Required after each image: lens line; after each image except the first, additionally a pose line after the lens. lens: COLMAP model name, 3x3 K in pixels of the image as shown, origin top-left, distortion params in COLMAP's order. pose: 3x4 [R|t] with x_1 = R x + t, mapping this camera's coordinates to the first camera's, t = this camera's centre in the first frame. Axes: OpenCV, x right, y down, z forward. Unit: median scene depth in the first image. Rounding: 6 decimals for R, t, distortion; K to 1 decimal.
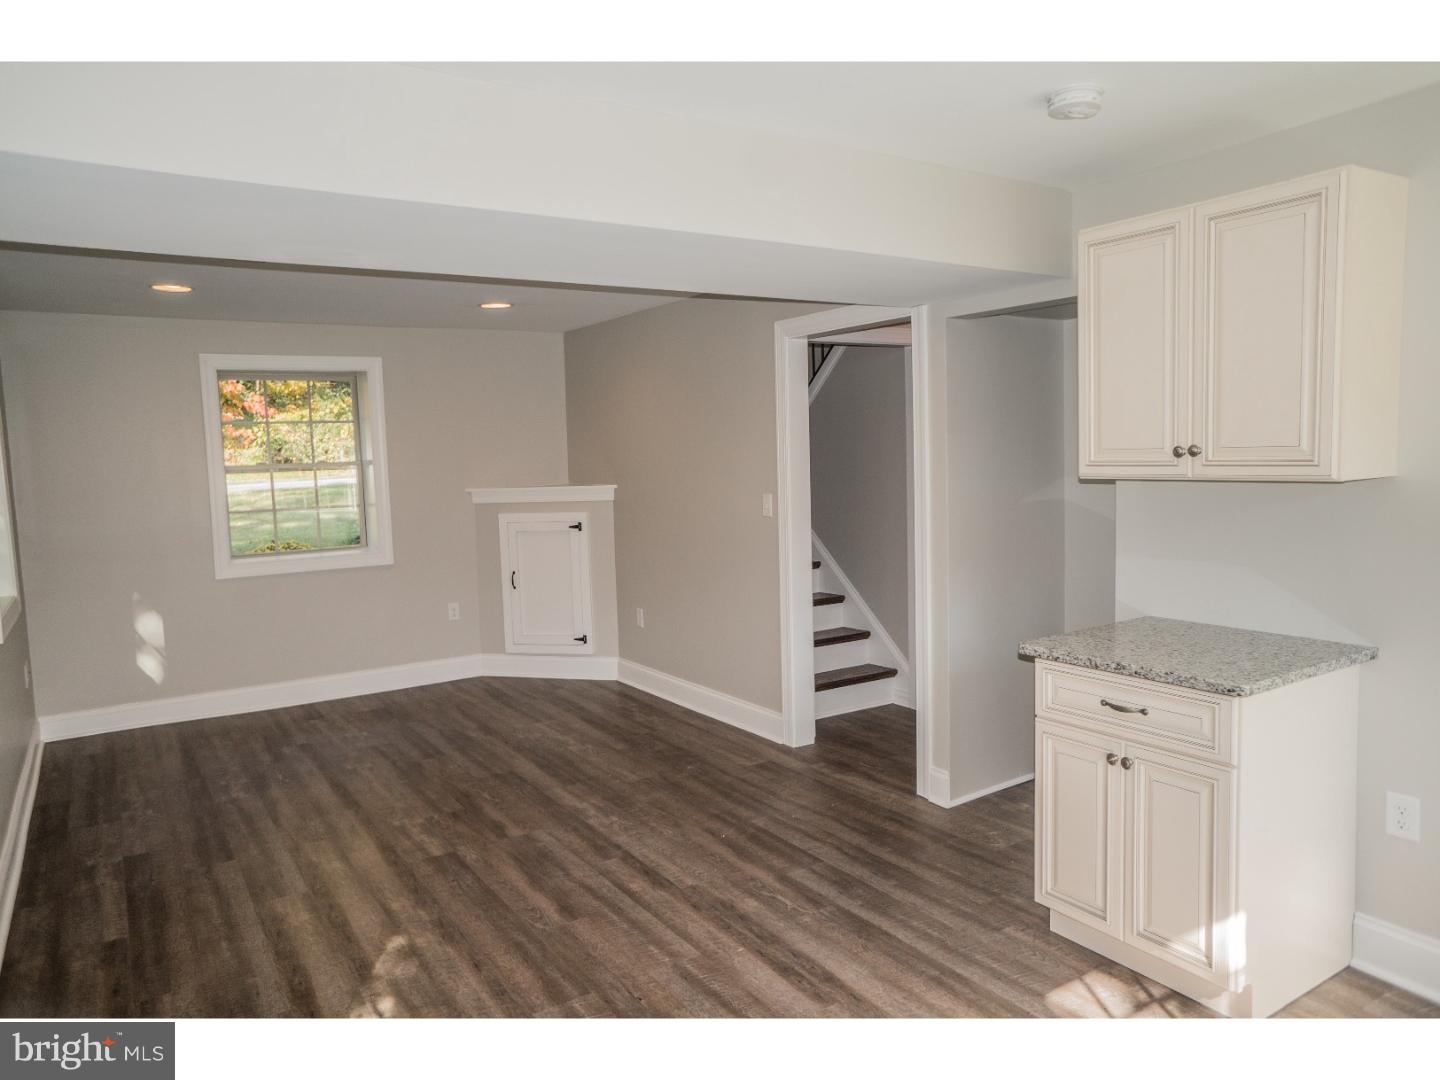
lens RADIAL K [[992.4, 0, 721.8], [0, 992.4, 536.5], [0, 0, 1]] dist [-0.054267, 0.057034]
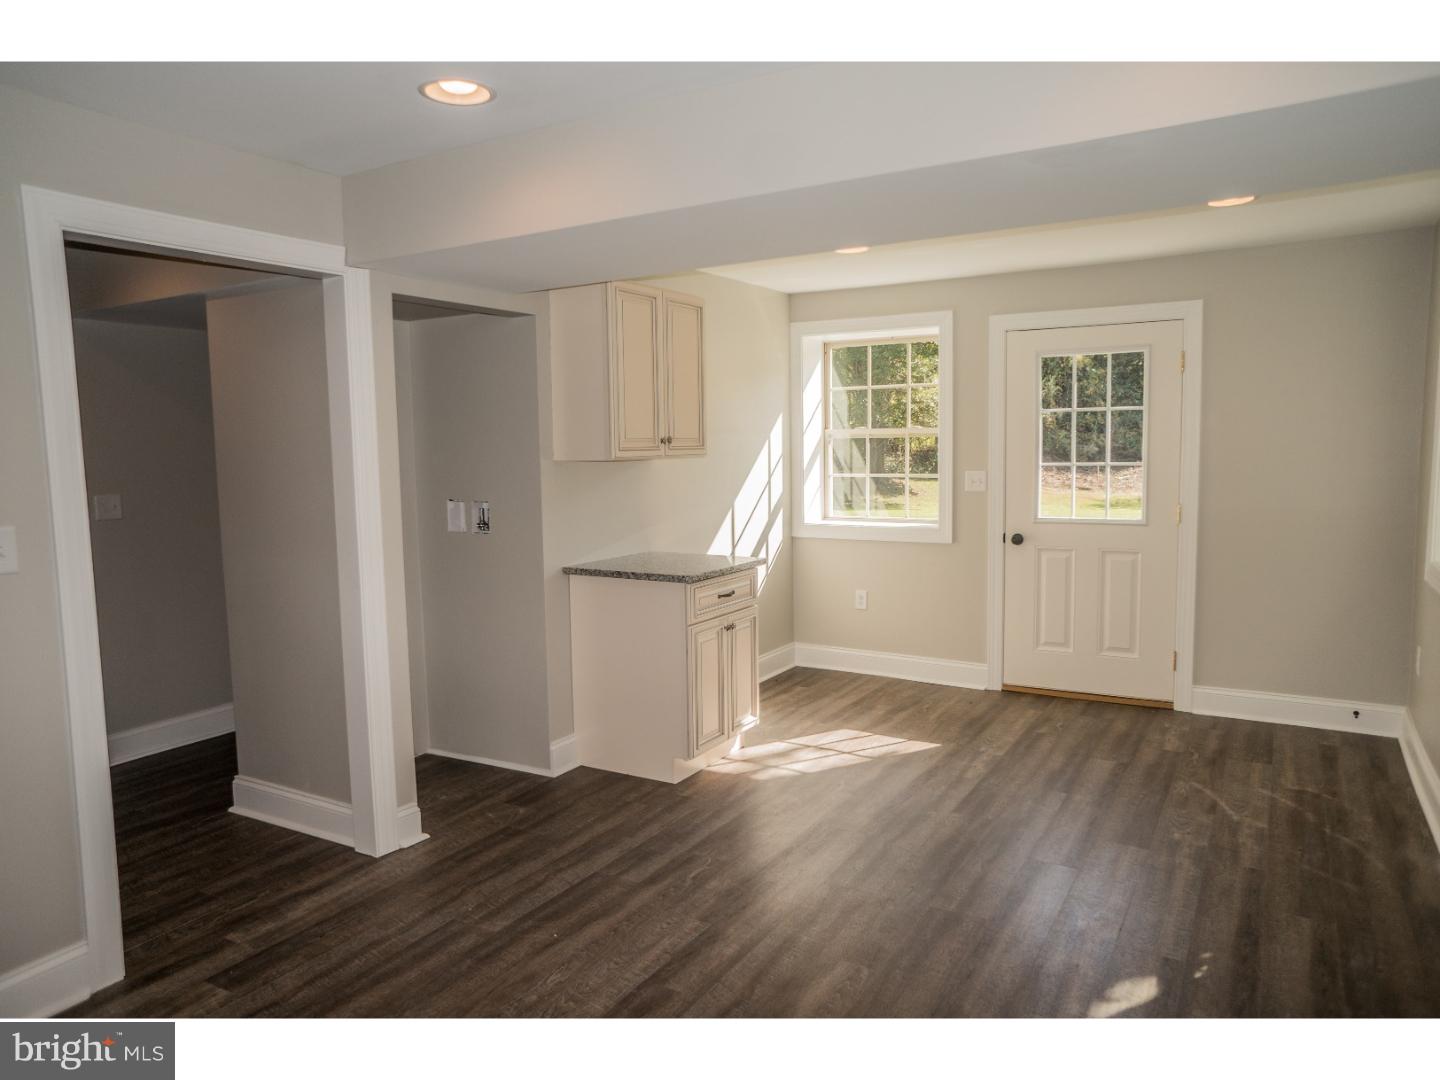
lens RADIAL K [[992.4, 0, 721.0], [0, 992.4, 543.1], [0, 0, 1]] dist [-0.054267, 0.057034]
pose [[-0.460230, -0.049719, 0.886406, -0.730771], [0.107376, 0.987984, 0.111167, -0.065302], [-0.881282, 0.146341, -0.449361, 1.220425]]
